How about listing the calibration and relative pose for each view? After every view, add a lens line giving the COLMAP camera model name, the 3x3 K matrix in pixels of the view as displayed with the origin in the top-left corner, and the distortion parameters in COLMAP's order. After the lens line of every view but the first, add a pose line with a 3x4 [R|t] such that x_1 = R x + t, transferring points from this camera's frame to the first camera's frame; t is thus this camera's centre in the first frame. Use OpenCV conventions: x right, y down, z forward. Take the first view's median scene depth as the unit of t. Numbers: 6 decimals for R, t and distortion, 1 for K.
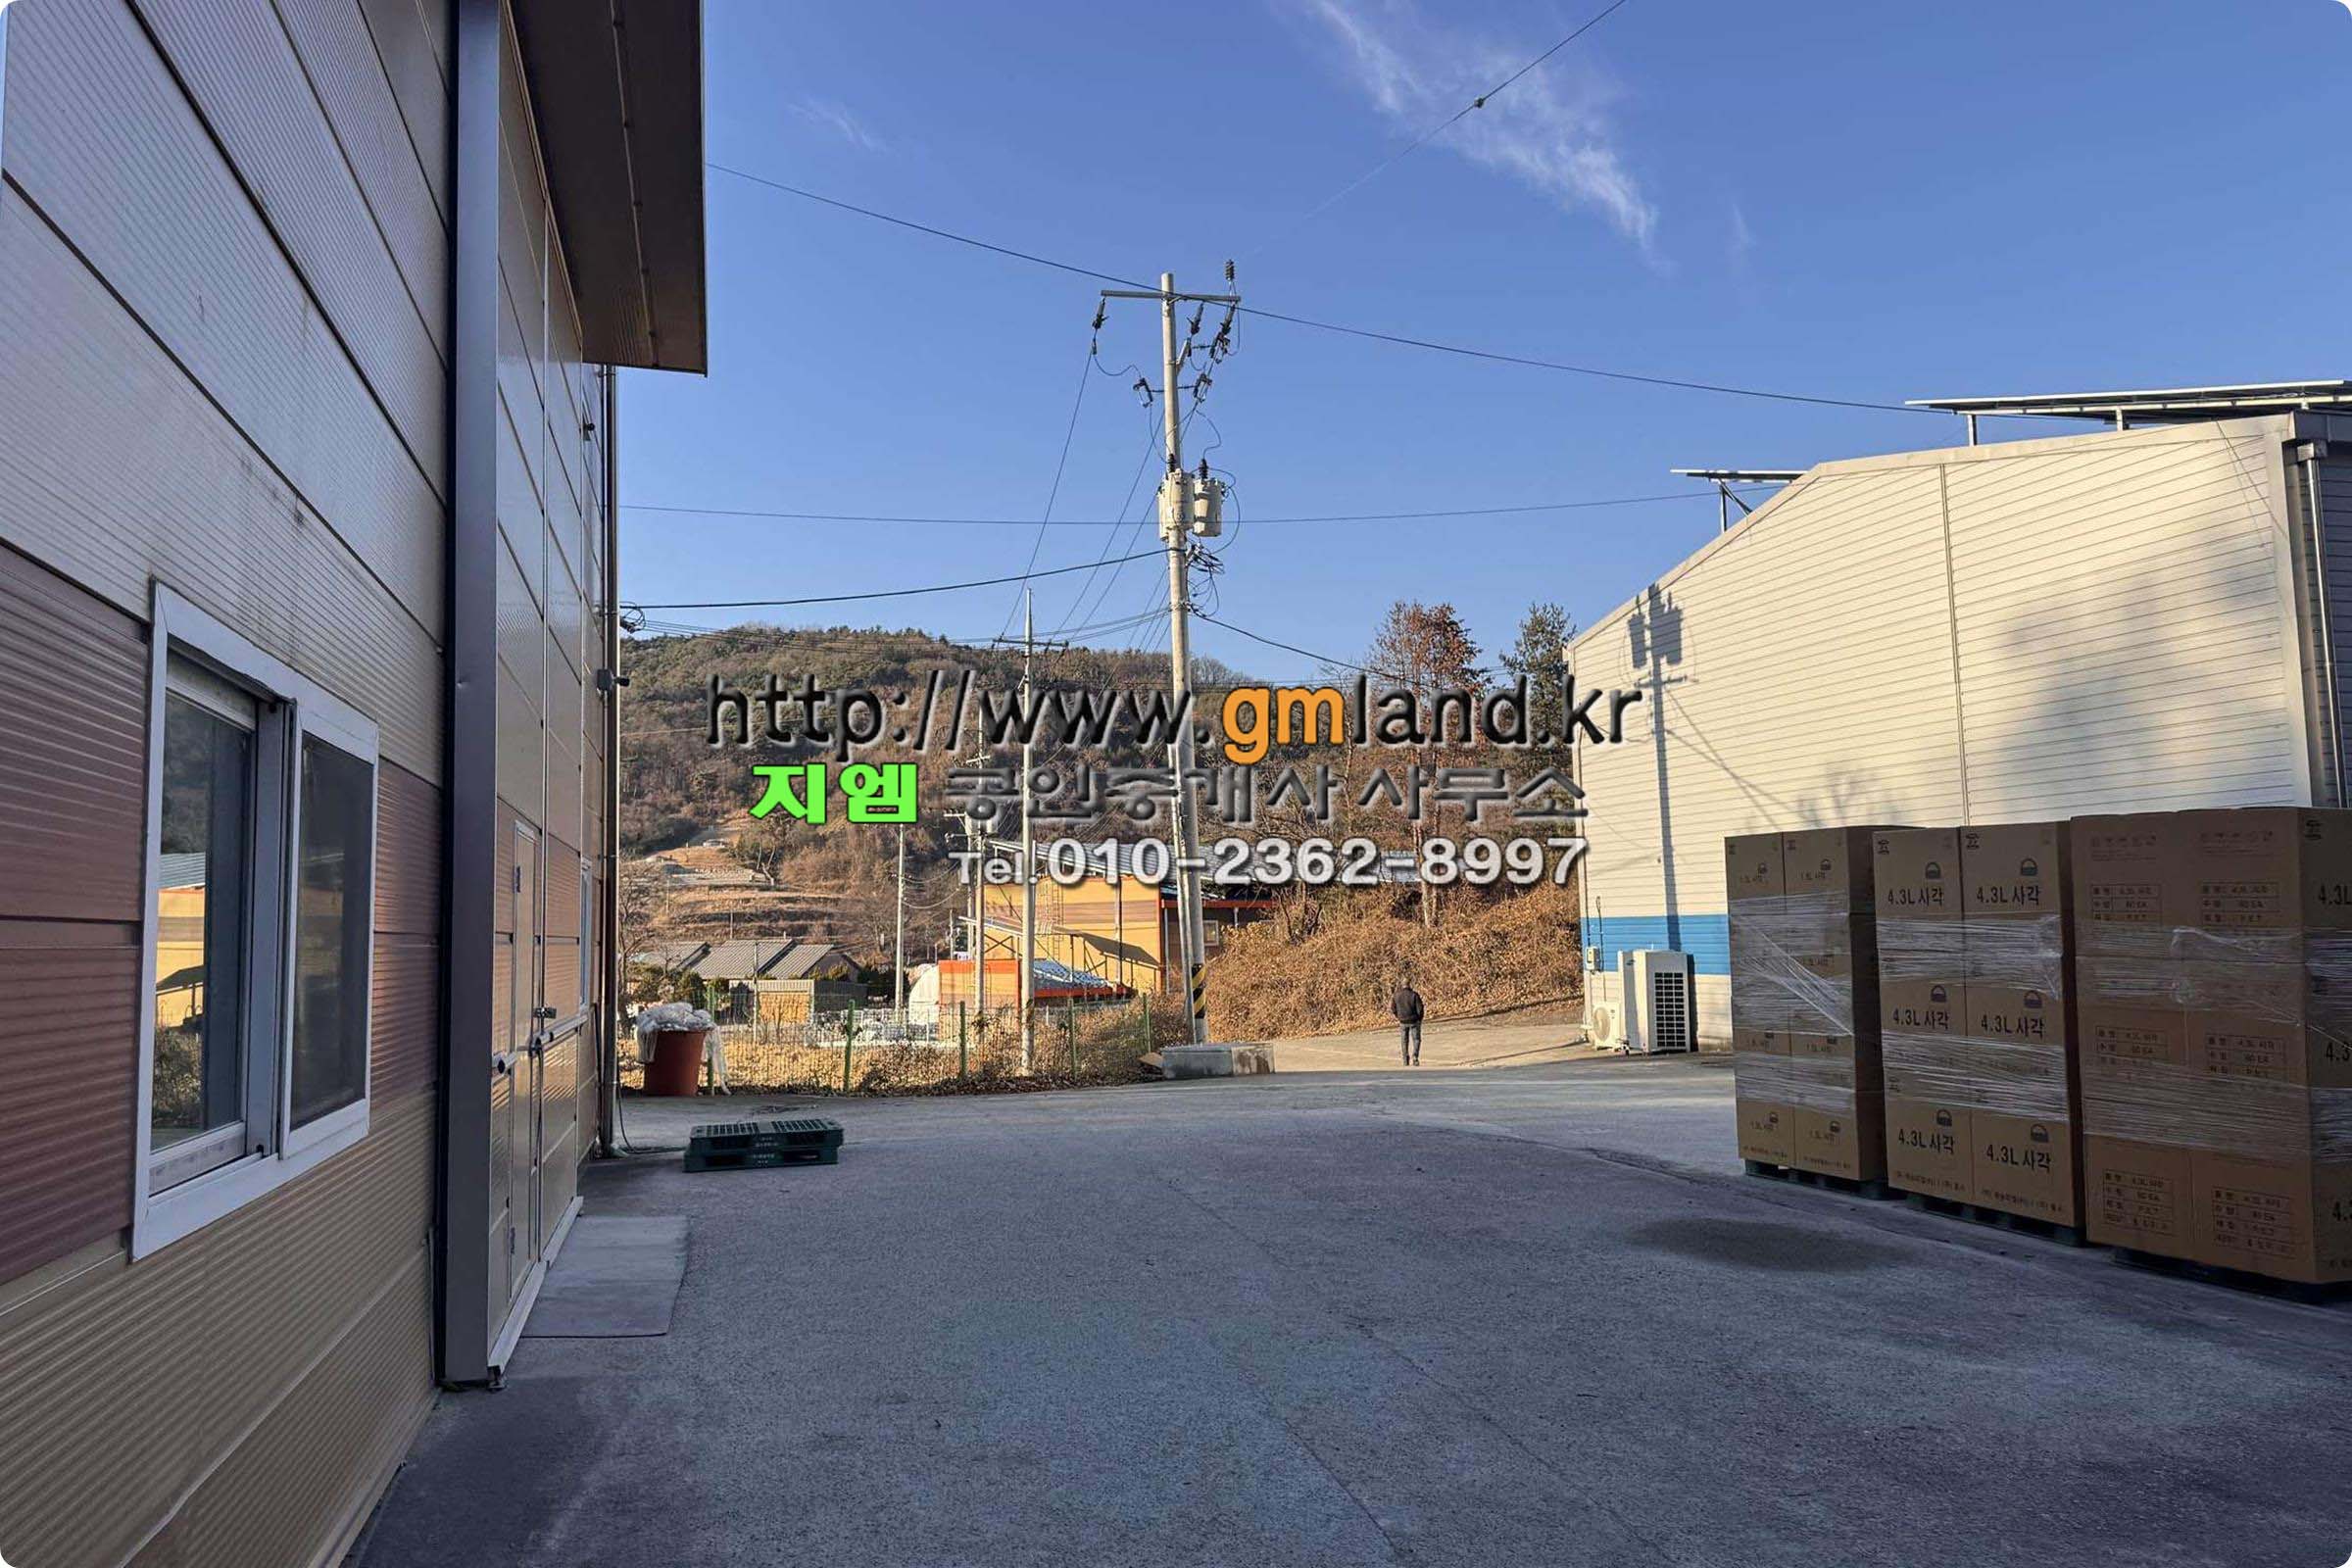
lens RADIAL K [[1639.1, 0, 1176.0], [0, 1639.1, 784.0], [0, 0, 1]] dist [-0.019798, -0.000543]
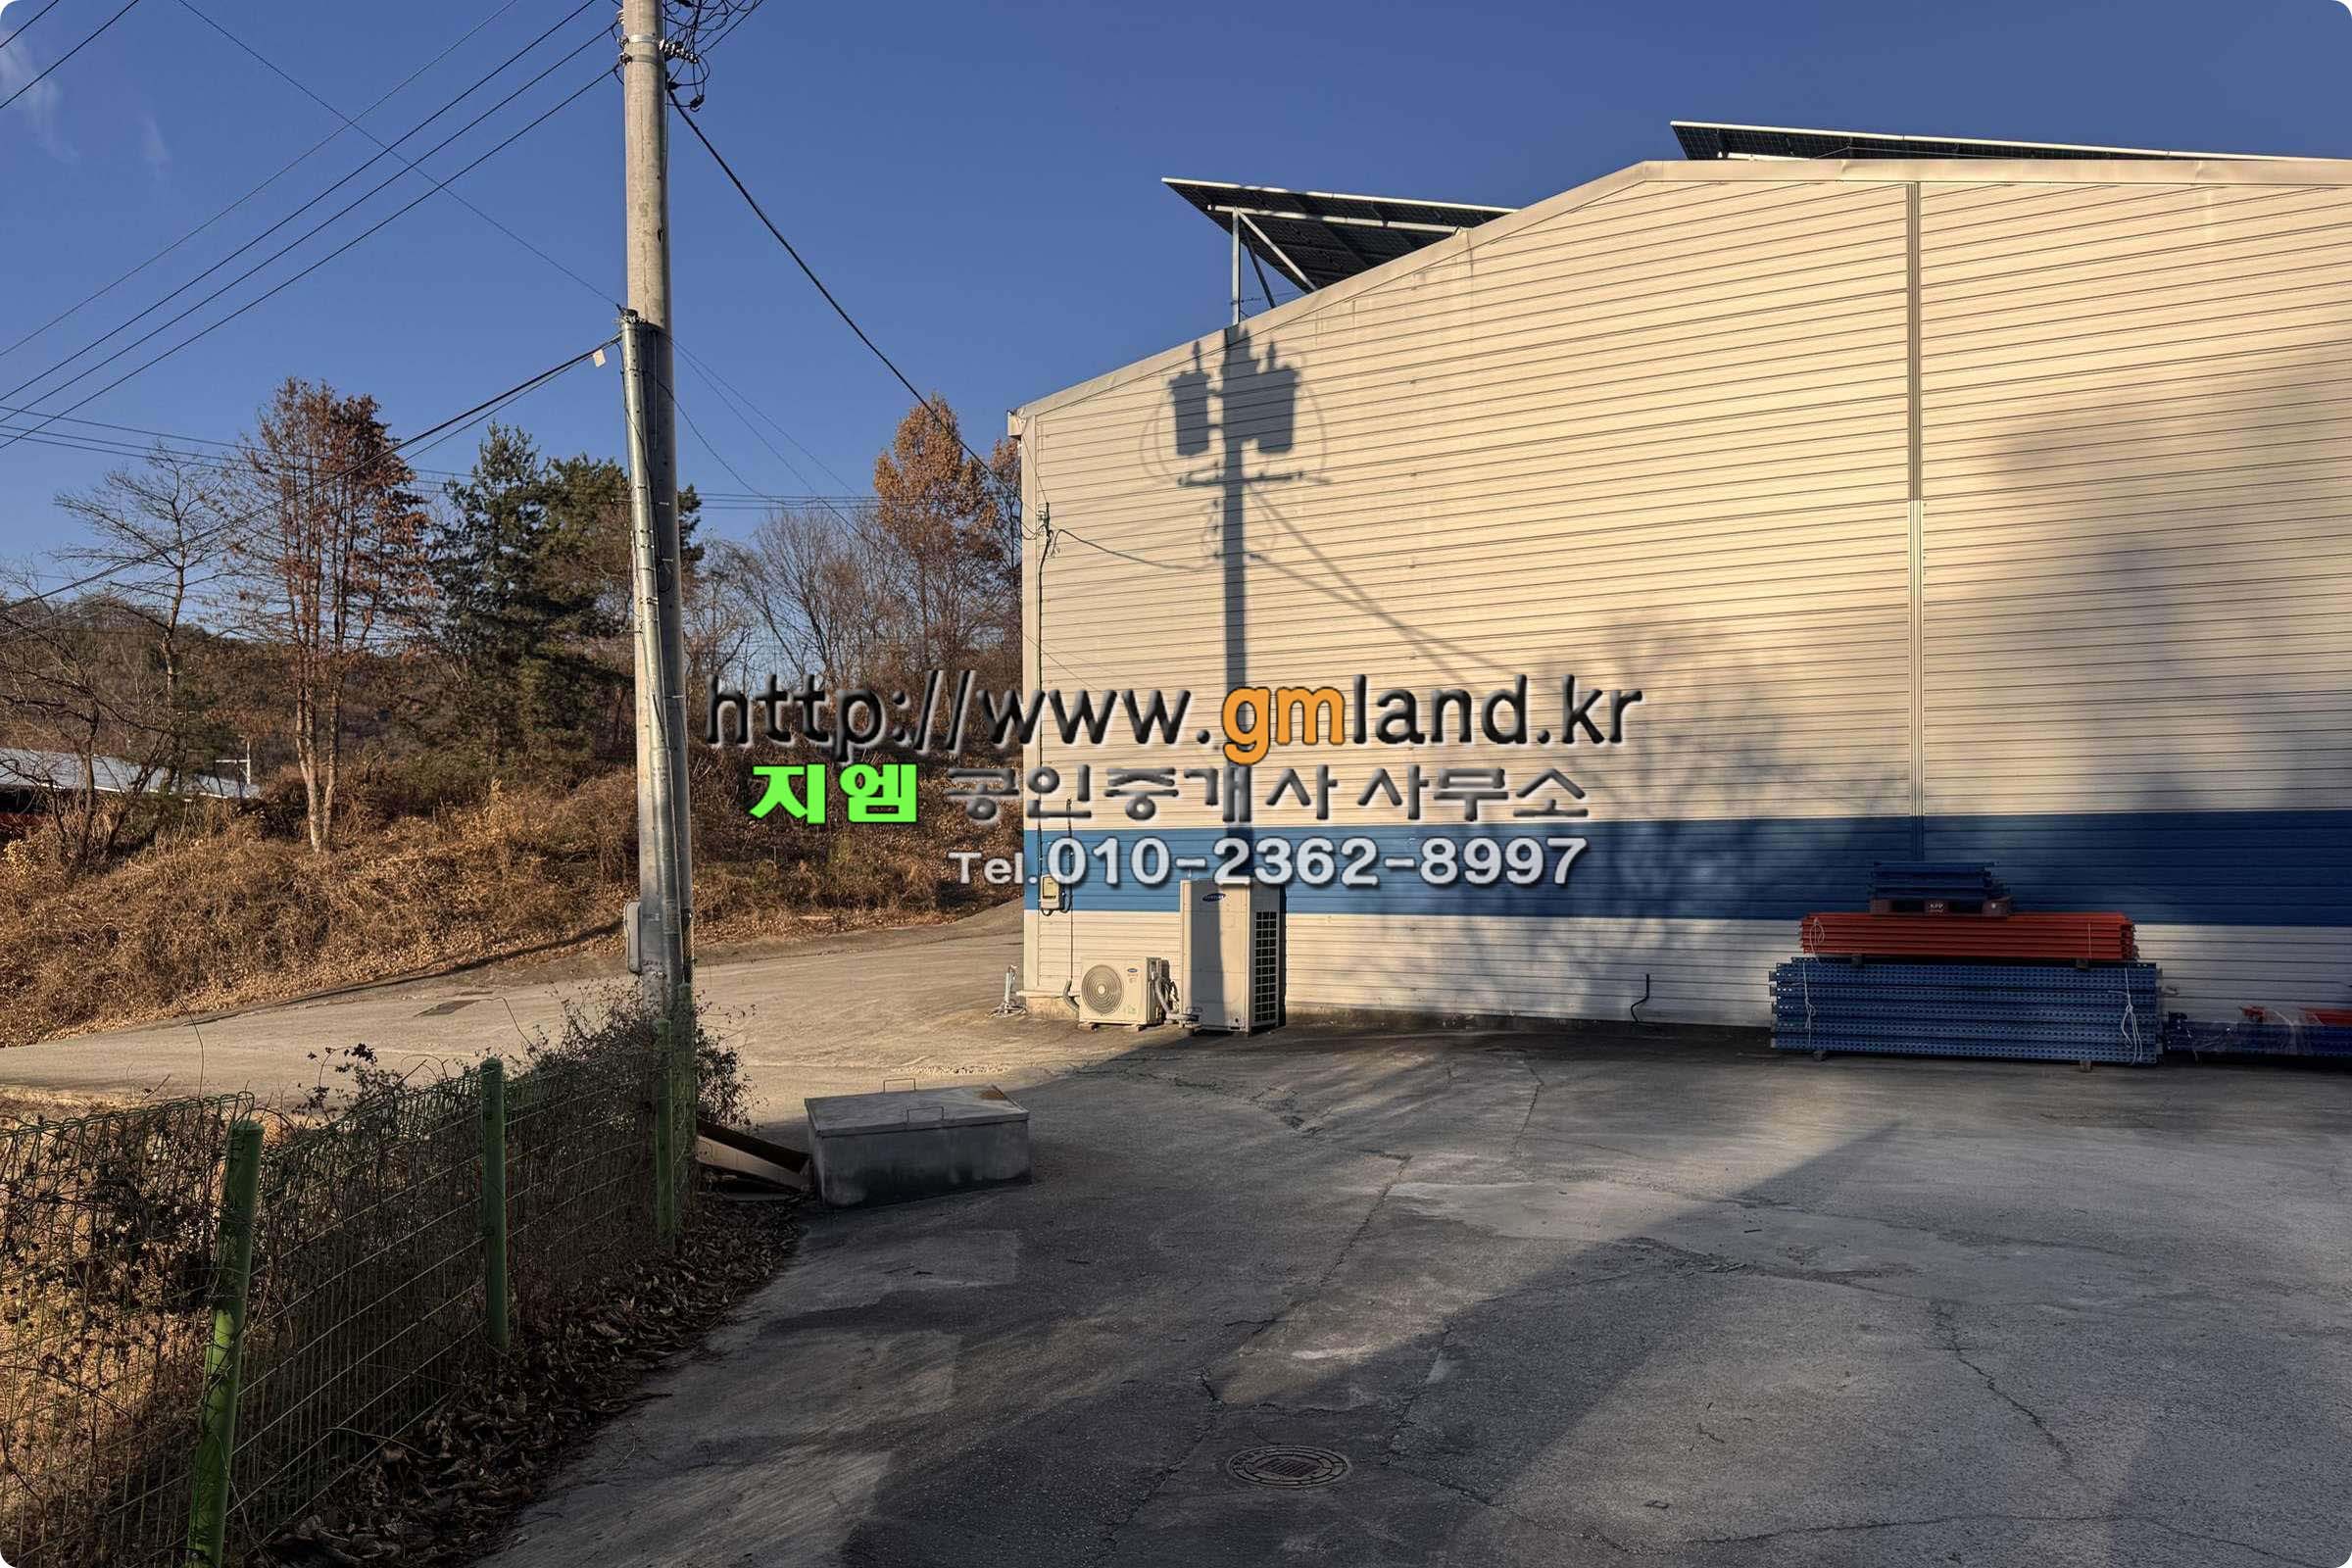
lens RADIAL K [[1538.9, 0, 1176.5], [0, 1538.9, 867.0], [0, 0, 1]] dist [0.099108, -0.128770]
pose [[0.691434, 0.003779, 0.722430, -0.178294], [-0.069120, 0.995745, 0.060946, 0.058936], [-0.719125, -0.092074, 0.688753, 0.572884]]
